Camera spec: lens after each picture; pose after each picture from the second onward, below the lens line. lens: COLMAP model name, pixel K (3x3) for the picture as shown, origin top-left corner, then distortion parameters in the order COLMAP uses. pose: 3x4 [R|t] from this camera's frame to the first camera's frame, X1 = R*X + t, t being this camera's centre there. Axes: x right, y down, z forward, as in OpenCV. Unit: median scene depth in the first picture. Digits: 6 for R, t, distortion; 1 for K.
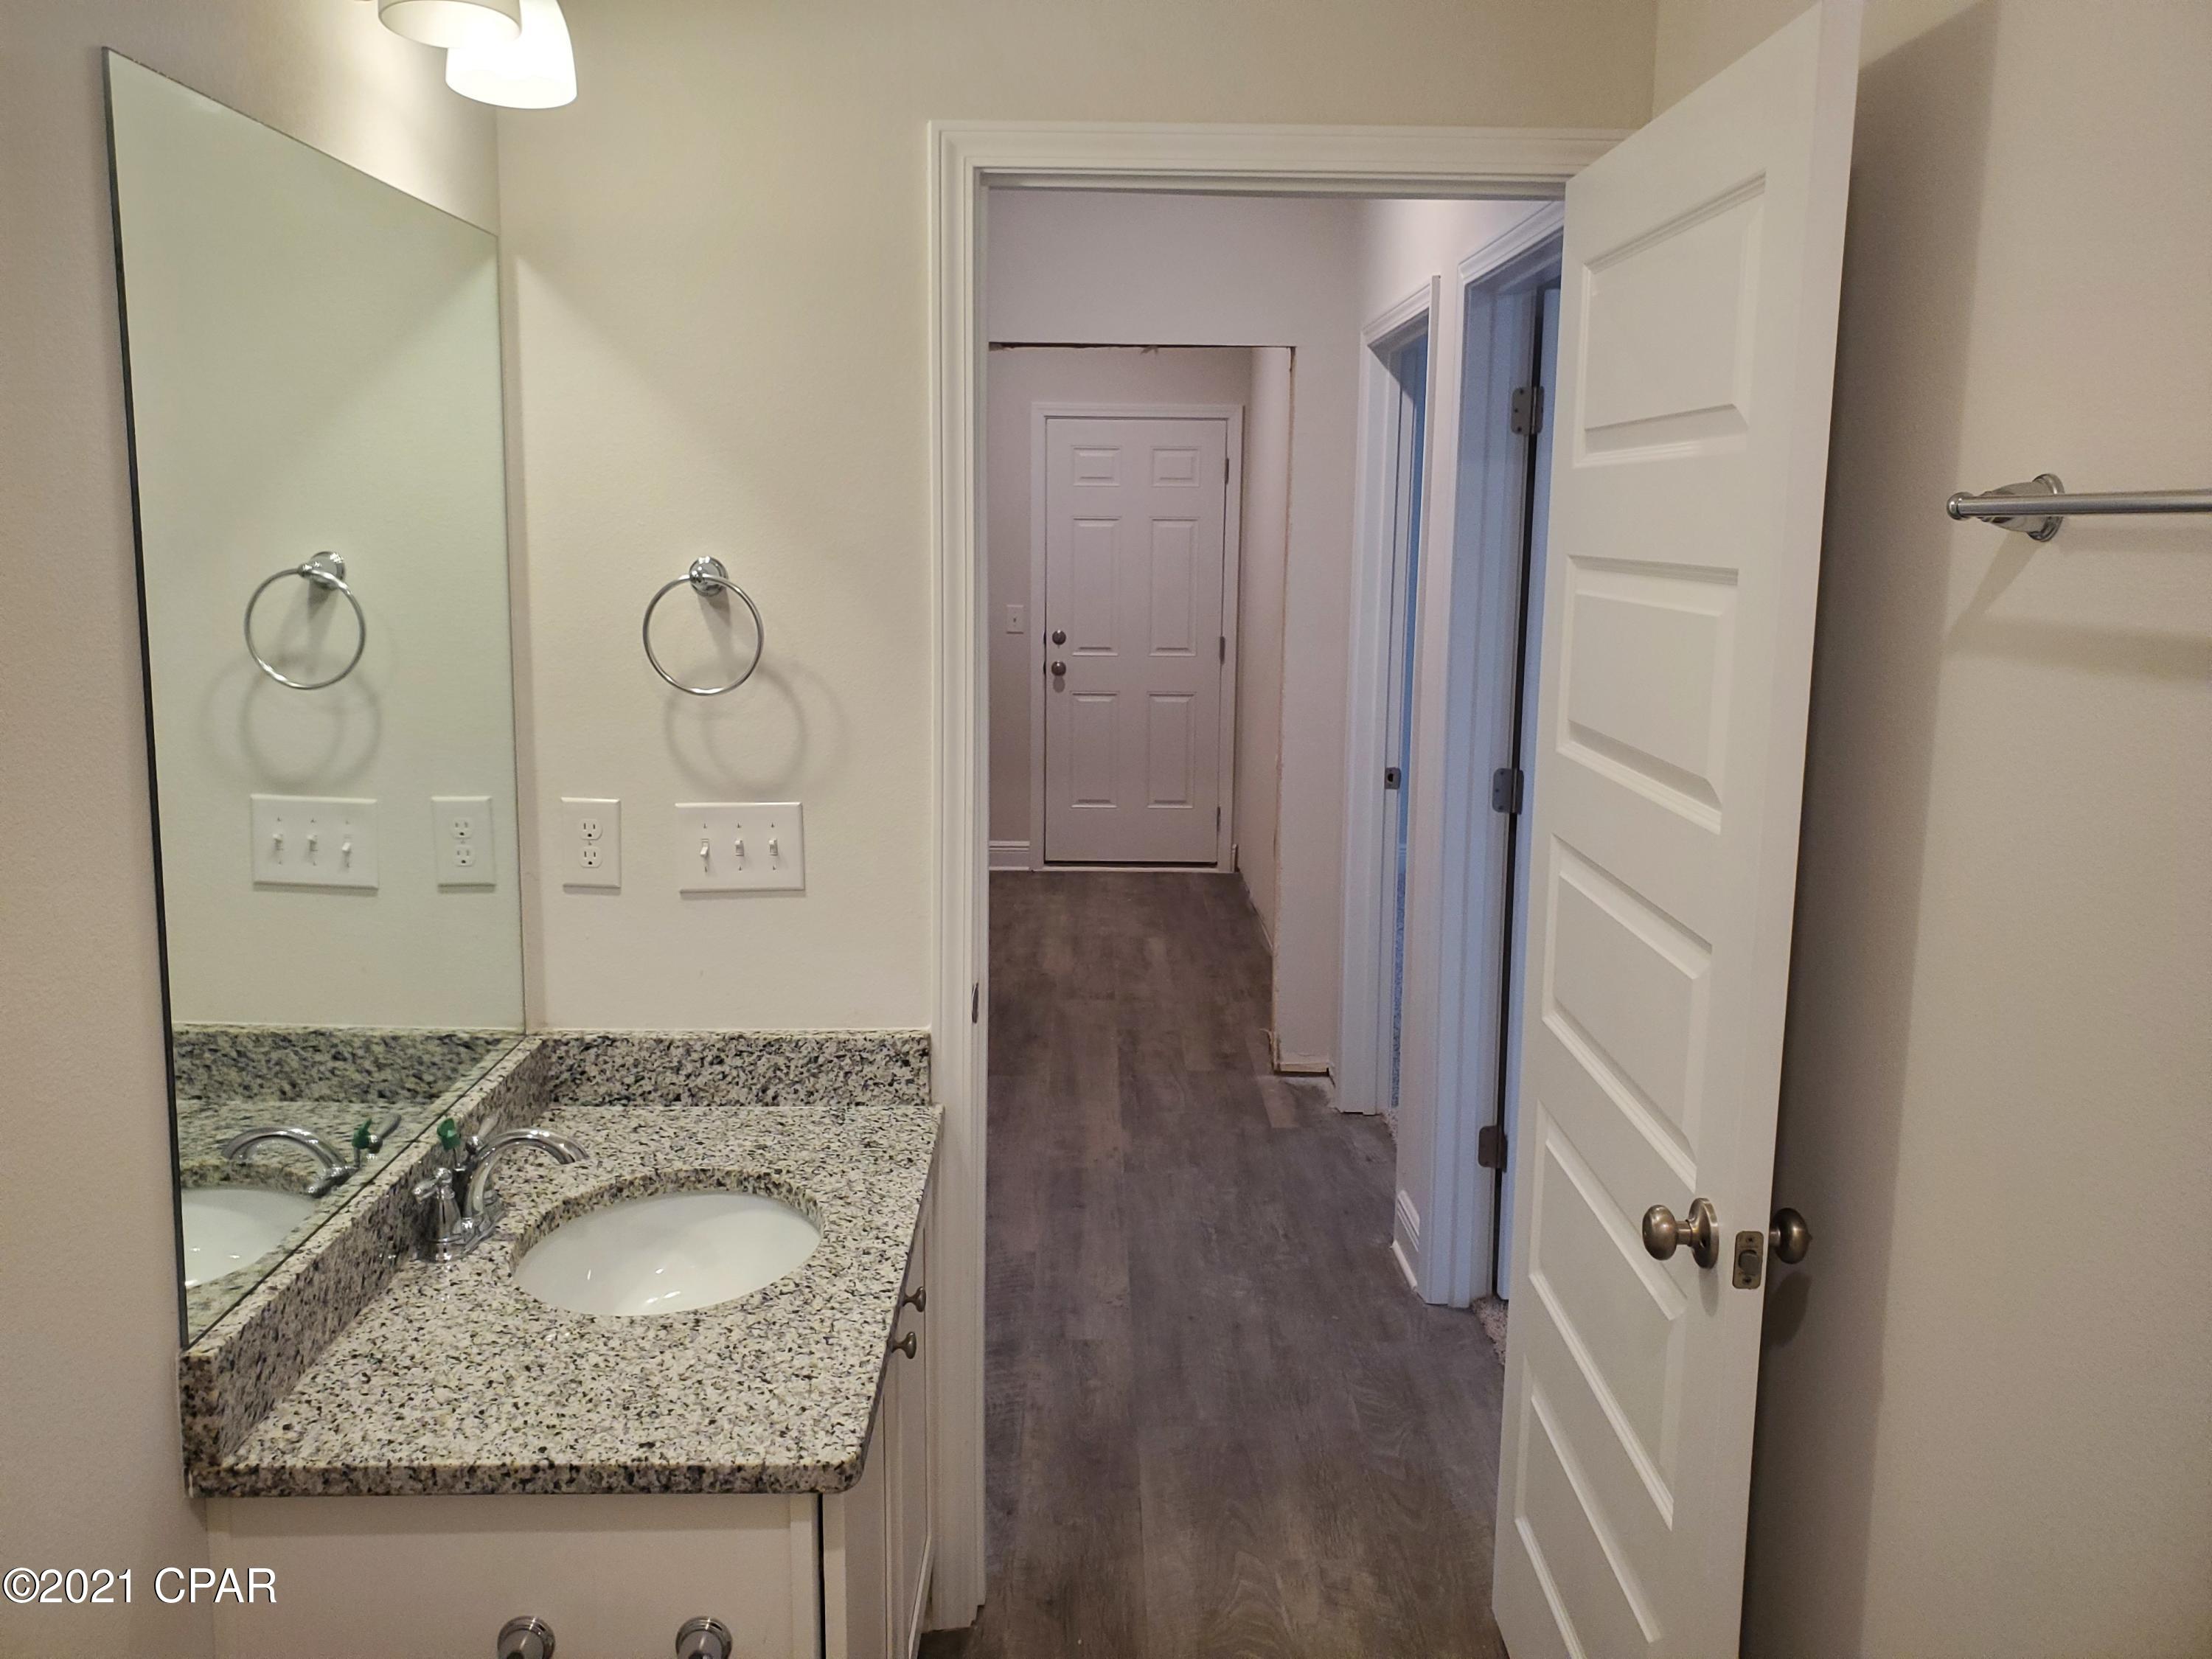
lens RADIAL K [[1705.4, 0, 1105.9], [0, 1705.4, 825.8], [0, 0, 1]] dist [0.010826, -0.021075]
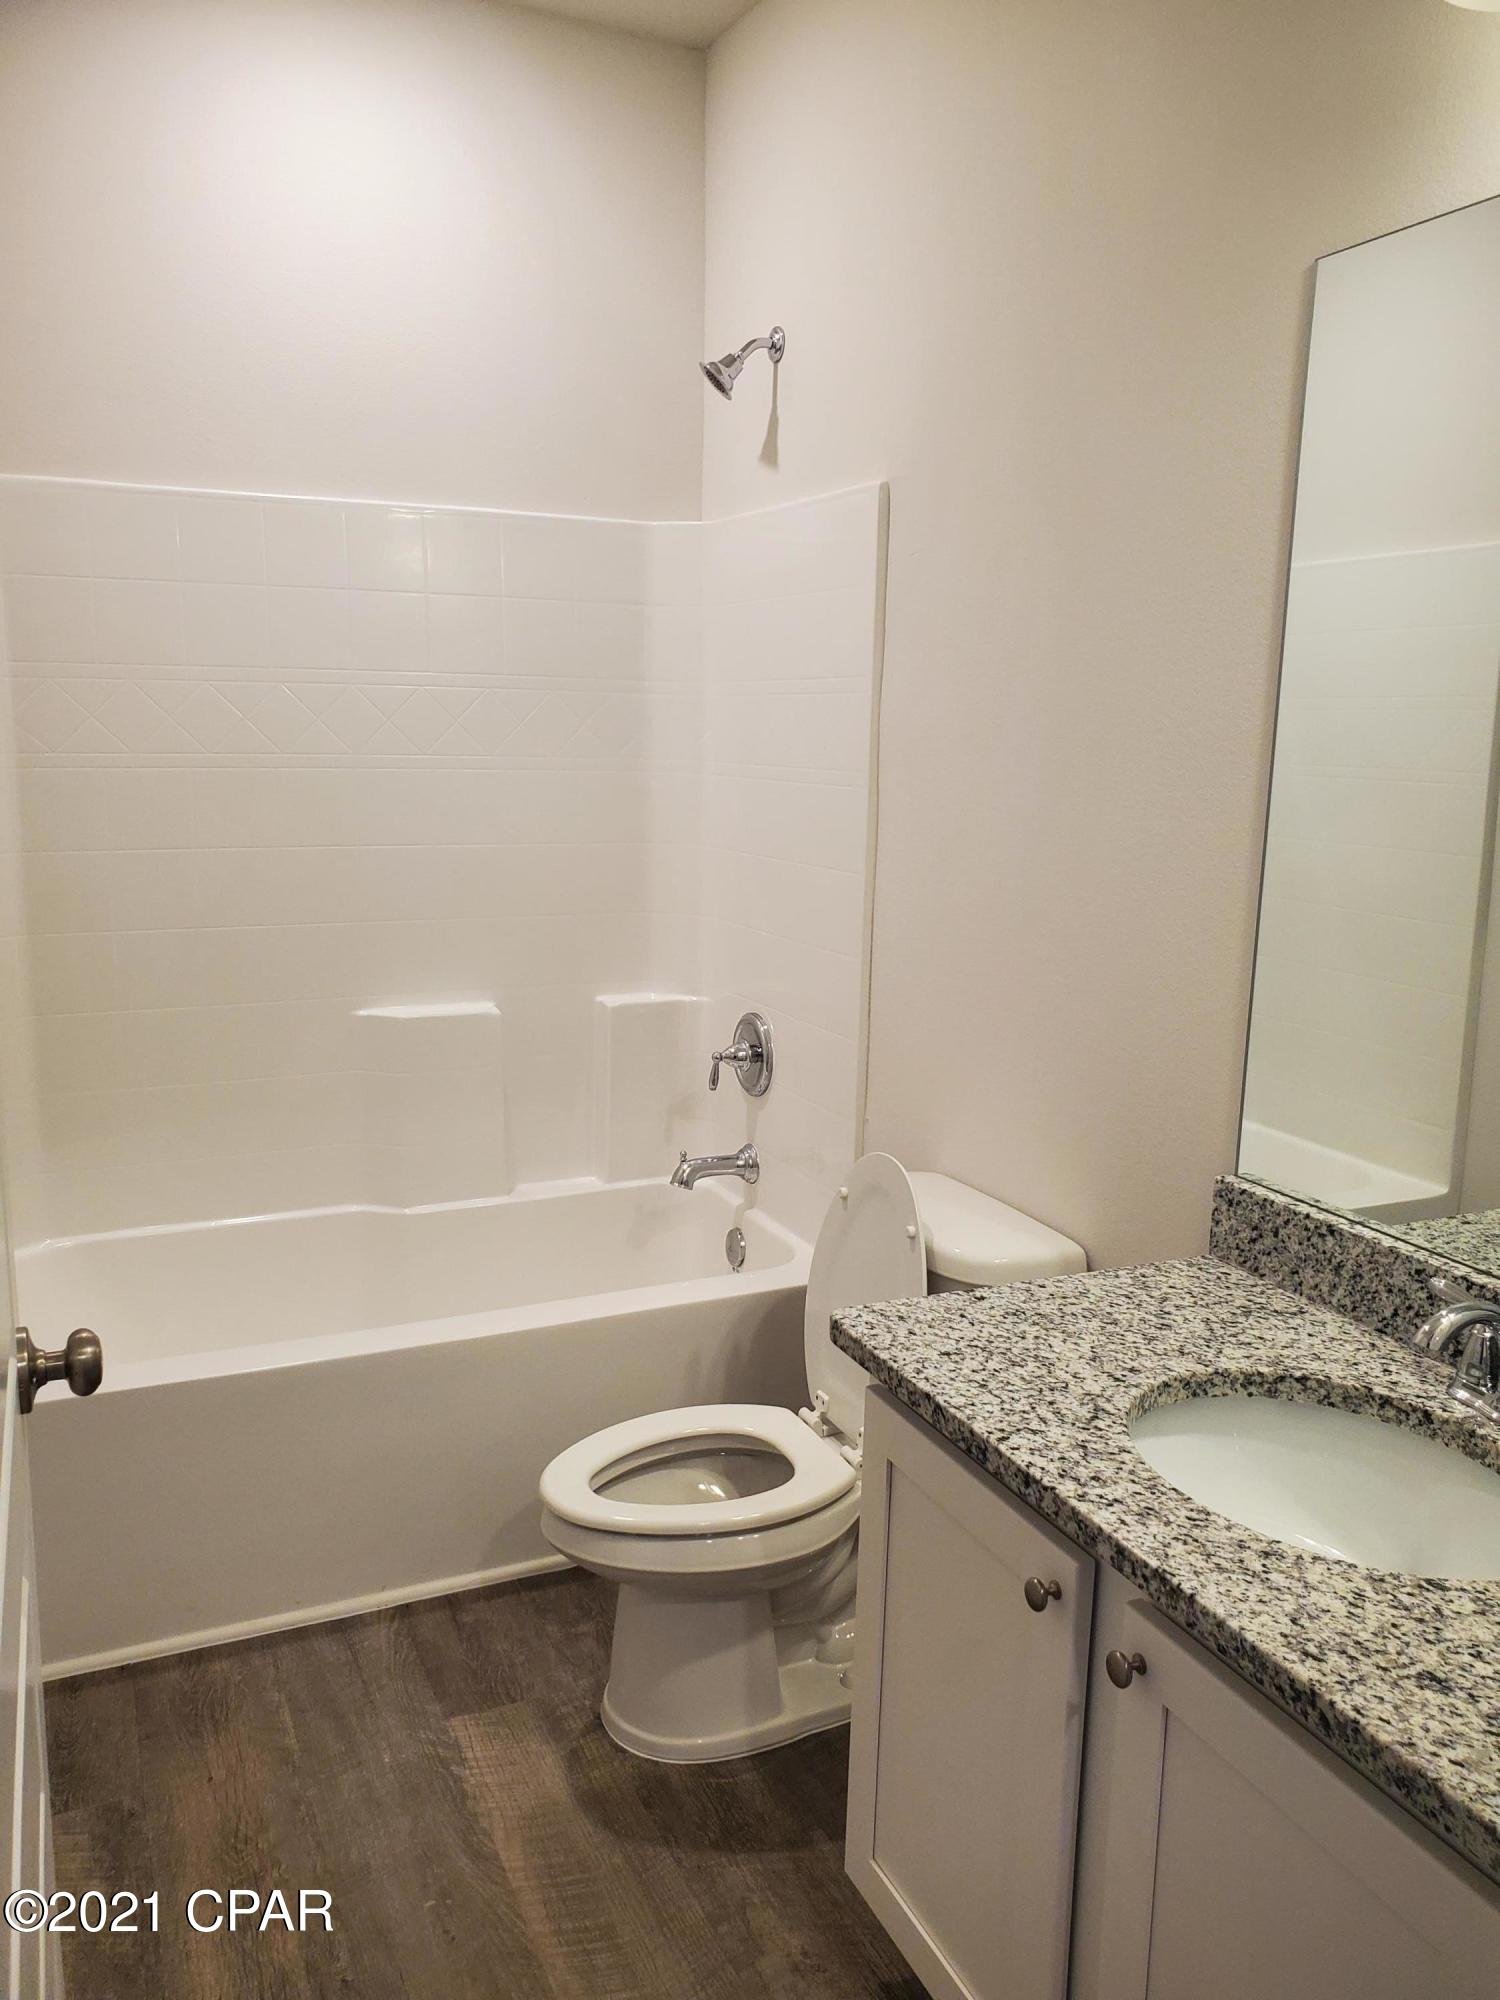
lens RADIAL K [[1542.0, 0, 748.4], [0, 1542.0, 1000.0], [0, 0, 1]] dist [0.010826, -0.021075]
pose [[-0.913492, 0.046203, -0.404225, 0.316168], [-0.099336, 0.938135, 0.331716, -0.197315], [0.394543, 0.343174, -0.852389, 1.635792]]
